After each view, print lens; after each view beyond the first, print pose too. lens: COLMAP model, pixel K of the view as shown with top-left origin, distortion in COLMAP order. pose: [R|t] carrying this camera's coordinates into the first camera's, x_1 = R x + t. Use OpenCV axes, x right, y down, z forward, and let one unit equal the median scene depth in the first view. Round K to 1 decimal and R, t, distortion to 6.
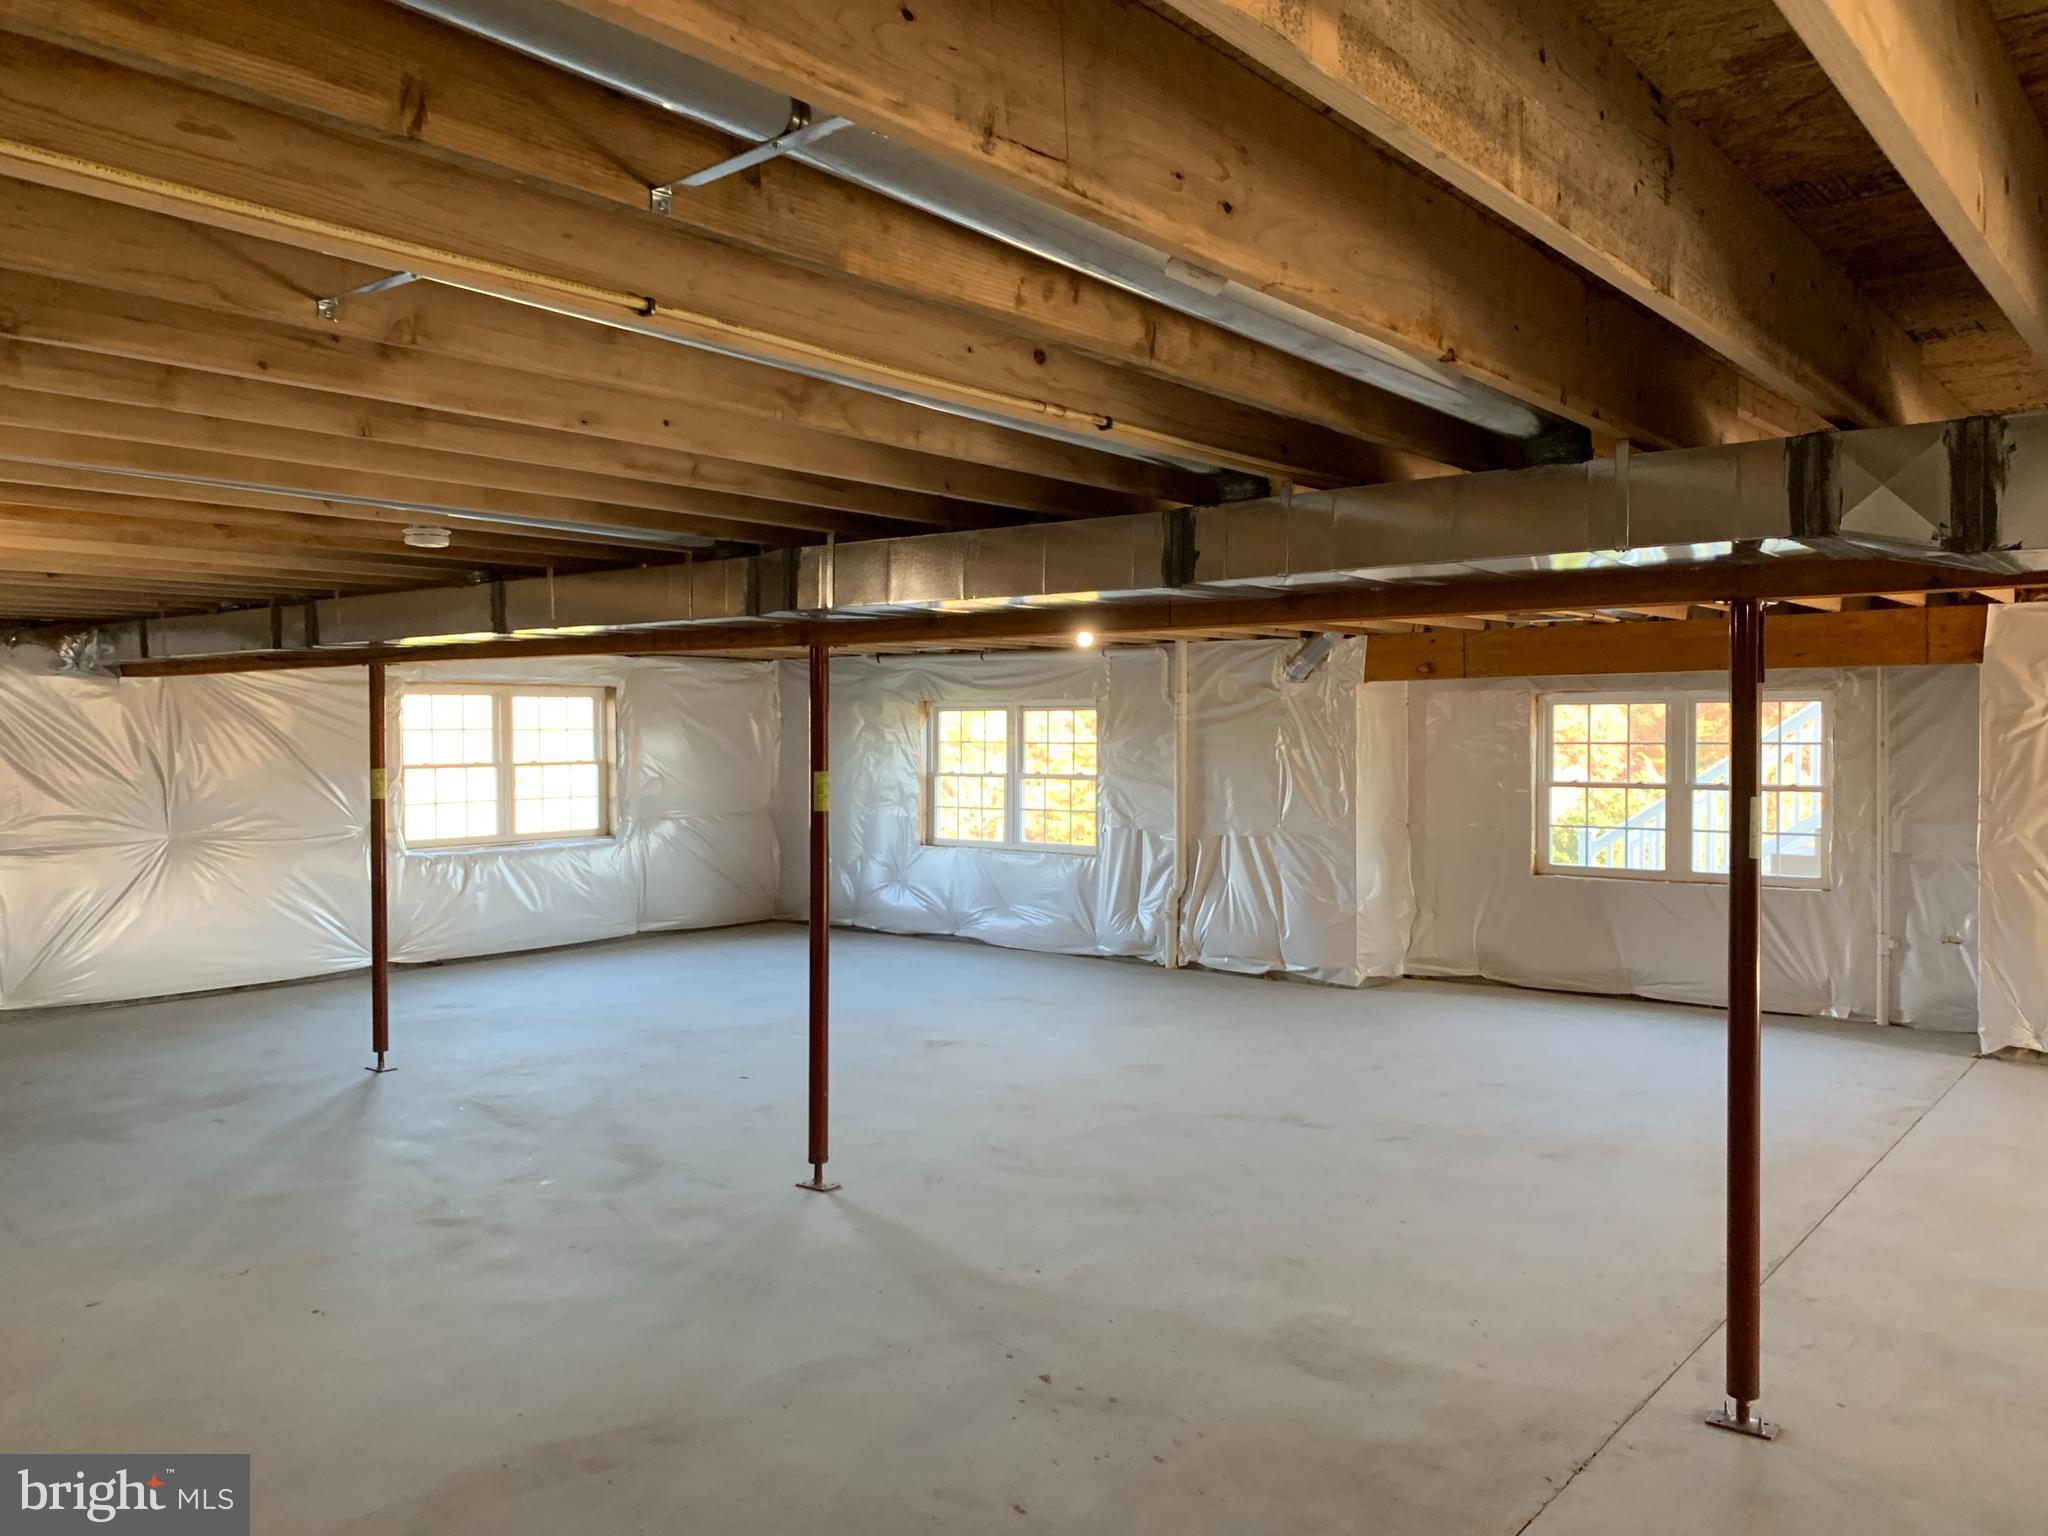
lens RADIAL K [[1577.3, 0, 1020.0], [0, 1577.3, 750.7], [0, 0, 1]] dist [0.003127, 0.000422]
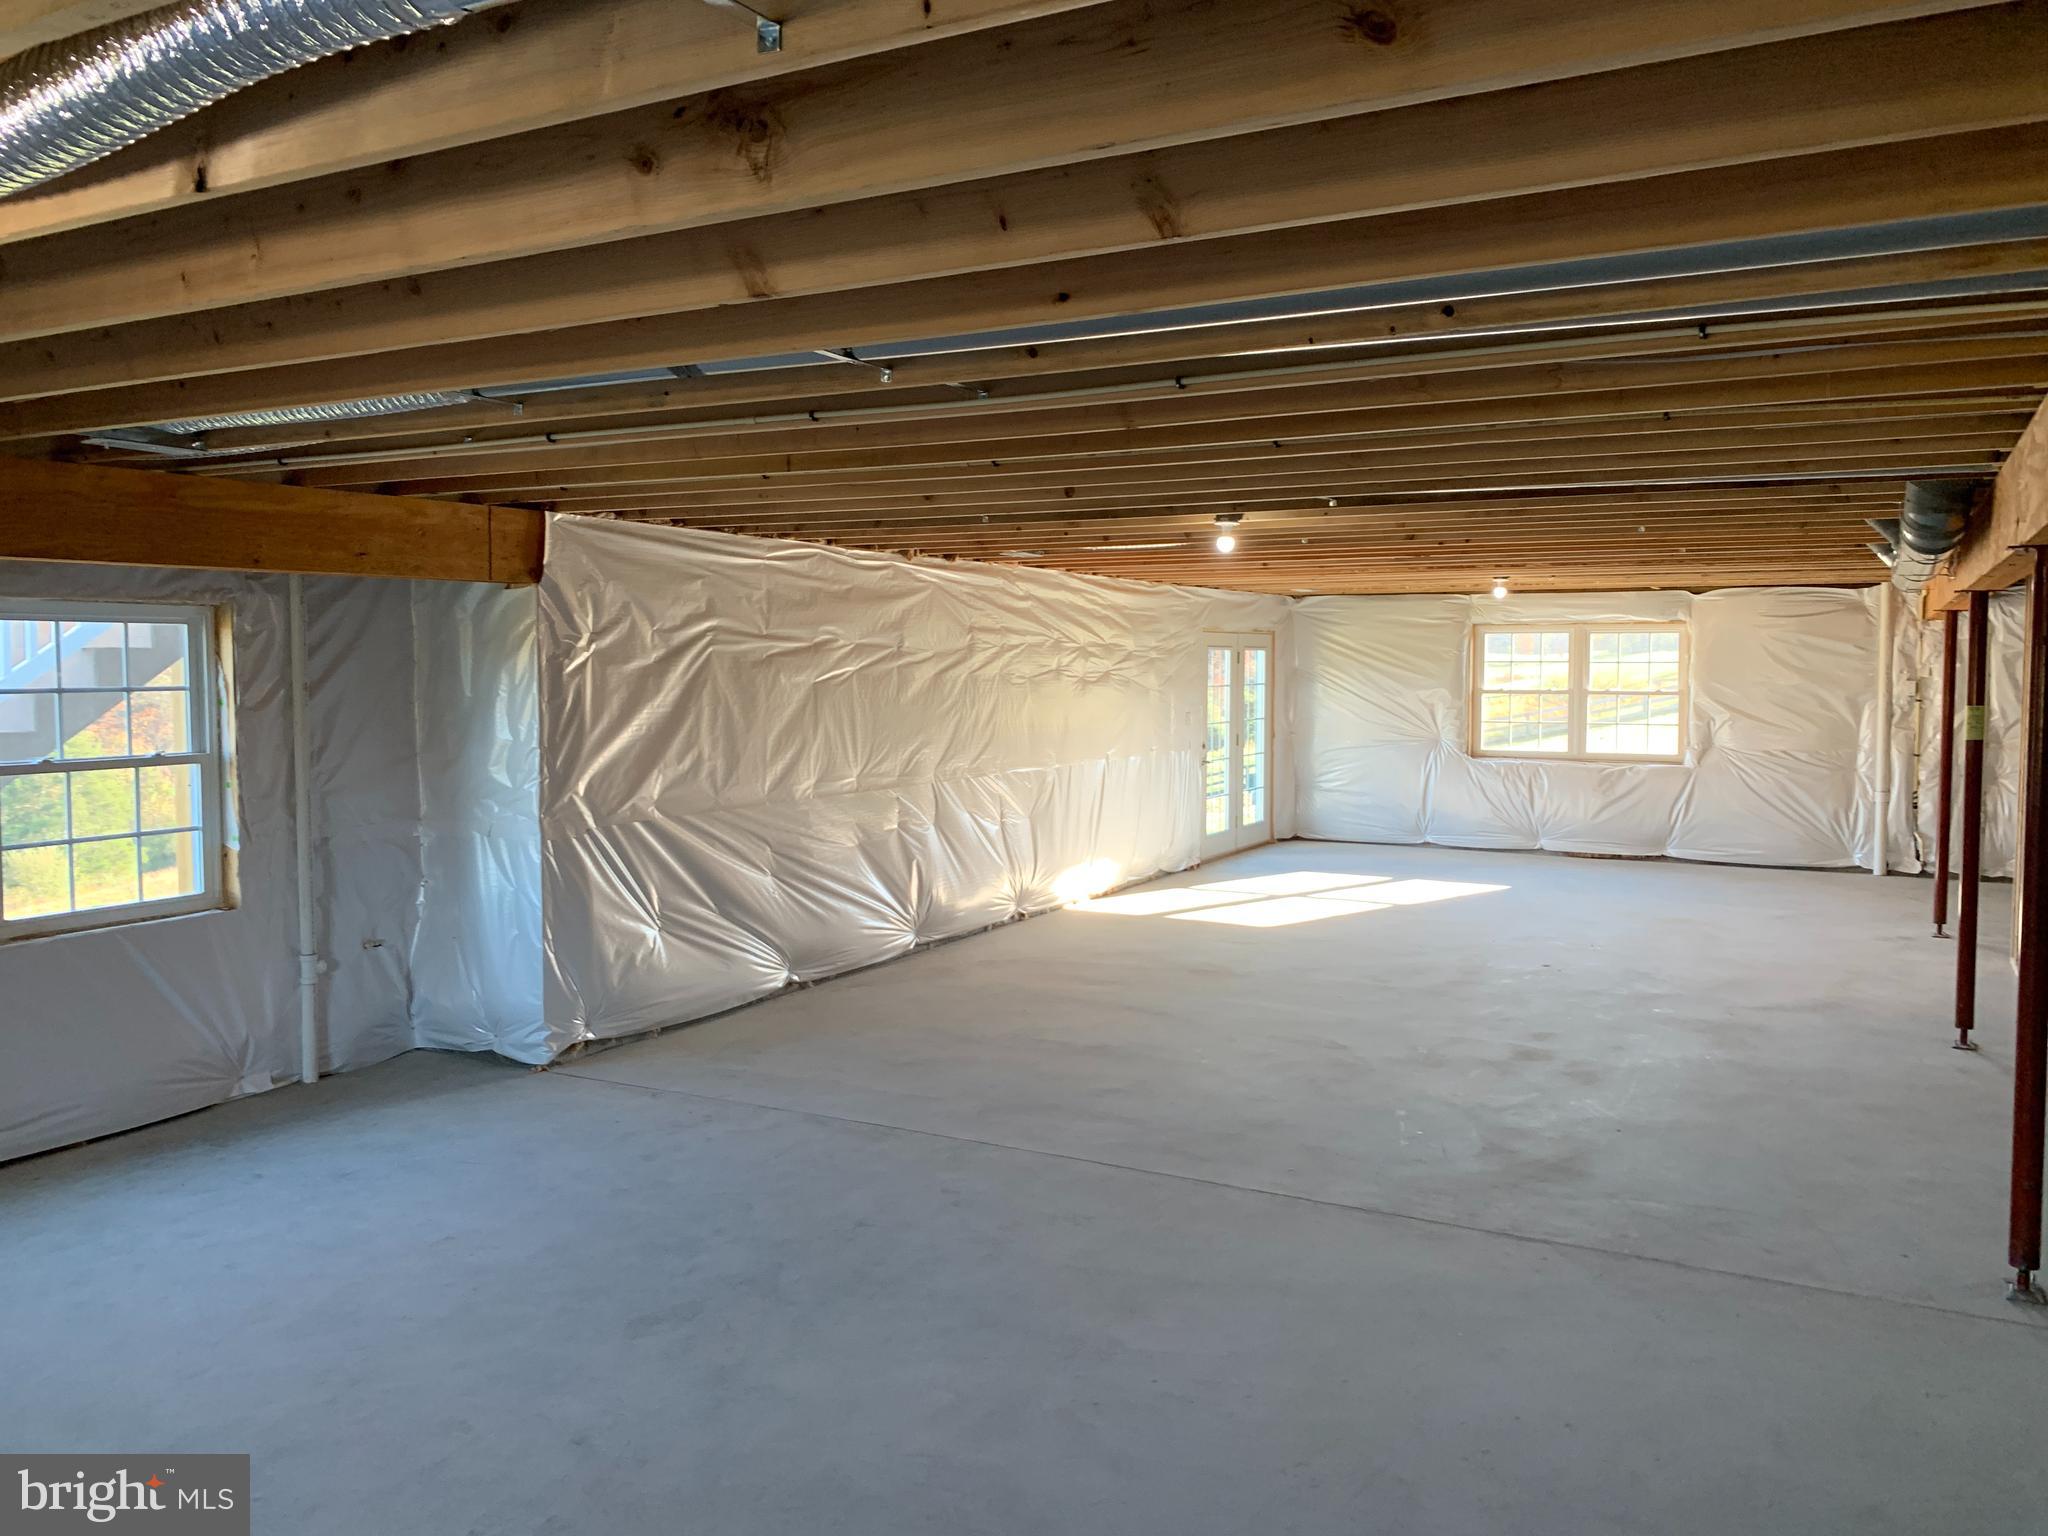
lens RADIAL K [[1577.3, 0, 1020.0], [0, 1577.3, 750.7], [0, 0, 1]] dist [0.003127, 0.000422]
pose [[-0.177360, -0.053788, 0.982675, -0.206177], [0.017597, 0.998172, 0.057812, -0.011389], [-0.983989, 0.027545, -0.176090, 0.814890]]
